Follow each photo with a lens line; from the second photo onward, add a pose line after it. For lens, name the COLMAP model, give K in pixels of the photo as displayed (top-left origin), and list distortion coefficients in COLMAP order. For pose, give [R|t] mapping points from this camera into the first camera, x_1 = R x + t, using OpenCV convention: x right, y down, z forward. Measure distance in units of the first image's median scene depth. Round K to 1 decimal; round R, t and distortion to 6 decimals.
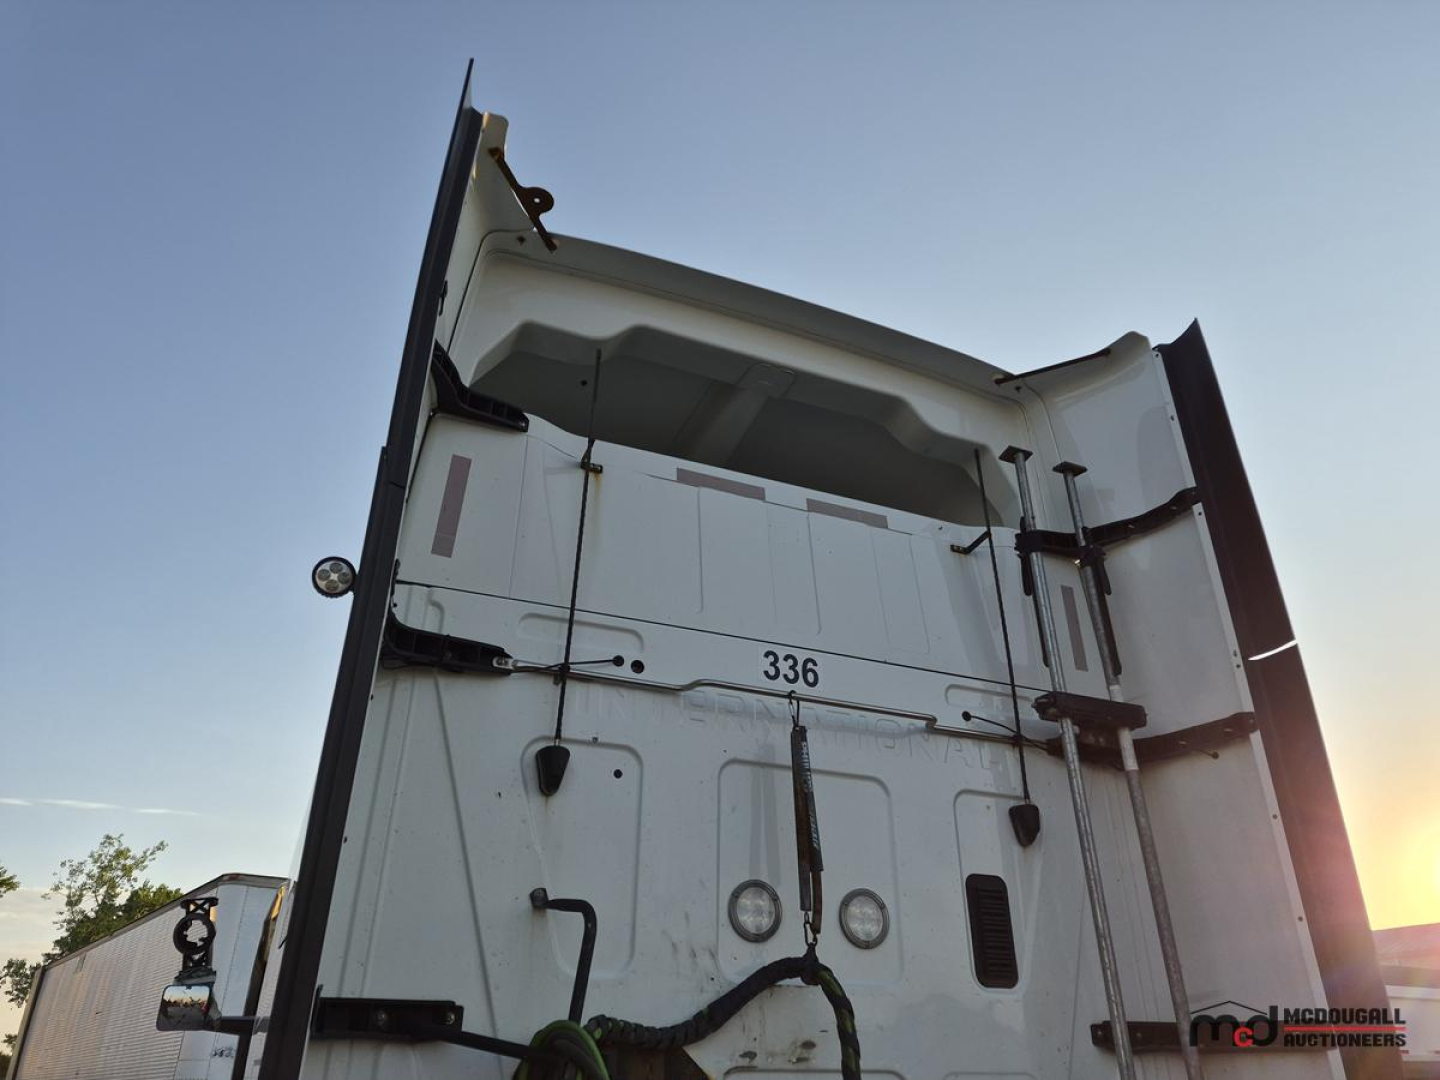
lens RADIAL K [[989.0, 0, 729.1], [0, 989.0, 544.5], [0, 0, 1]] dist [0.105604, -0.132098]
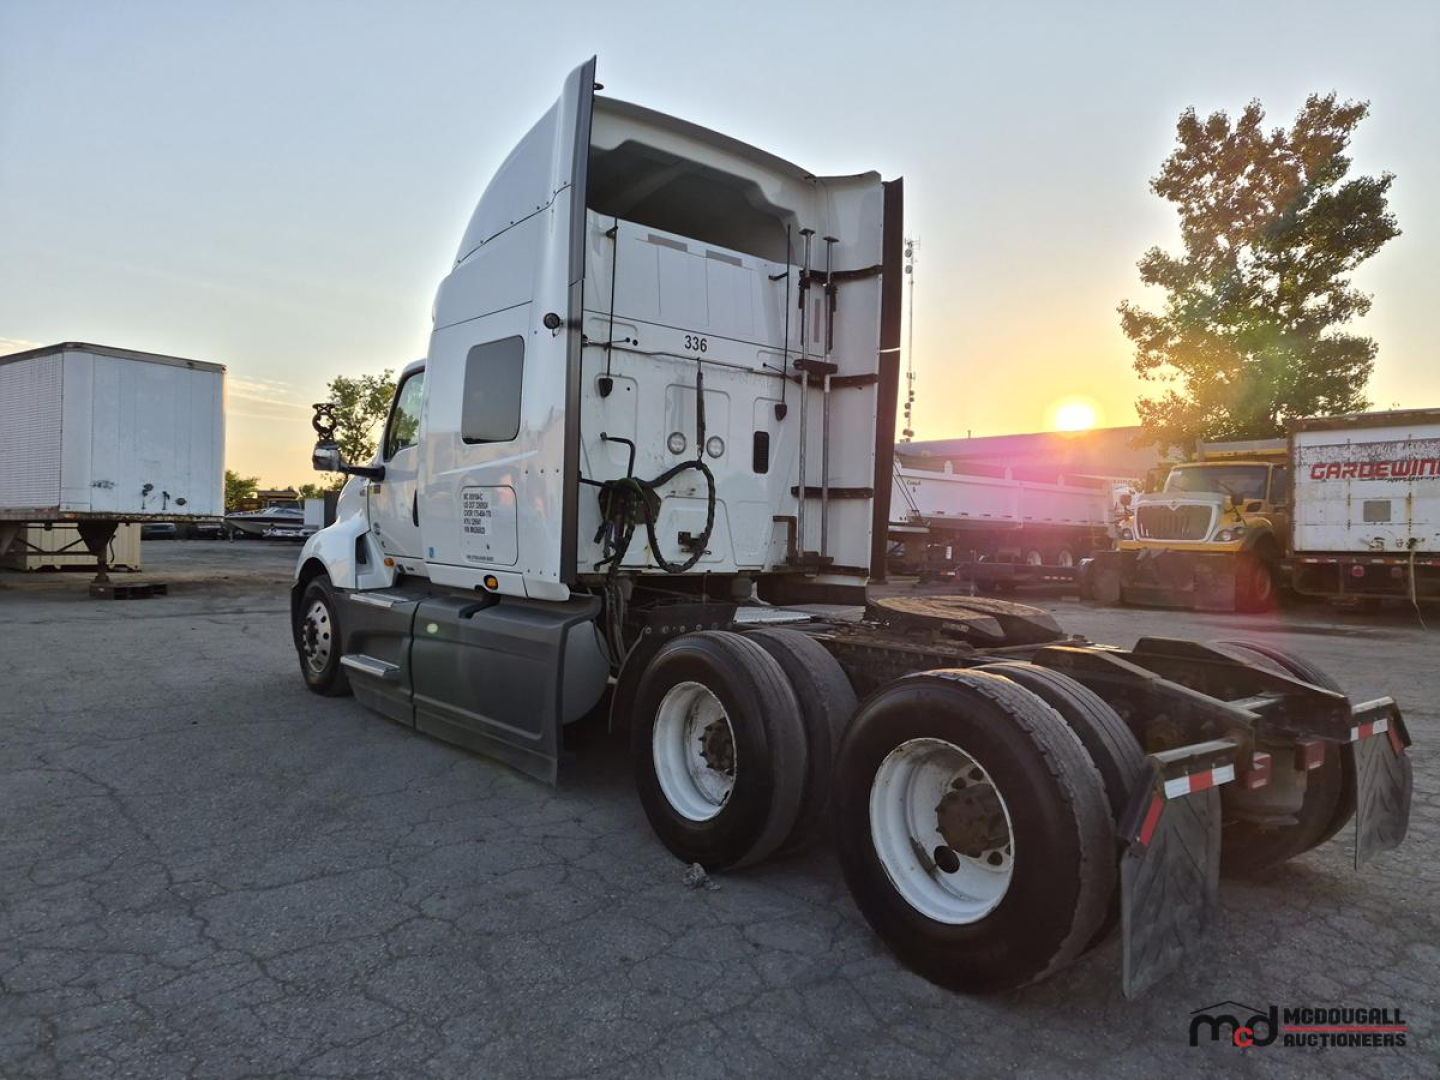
lens RADIAL K [[989.0, 0, 729.1], [0, 989.0, 544.5], [0, 0, 1]] dist [0.105604, -0.132098]
pose [[0.963175, 0.026530, 0.267564, -0.439165], [-0.151596, 0.875455, 0.458909, -0.501657], [-0.222065, -0.482571, 0.847238, -1.106941]]
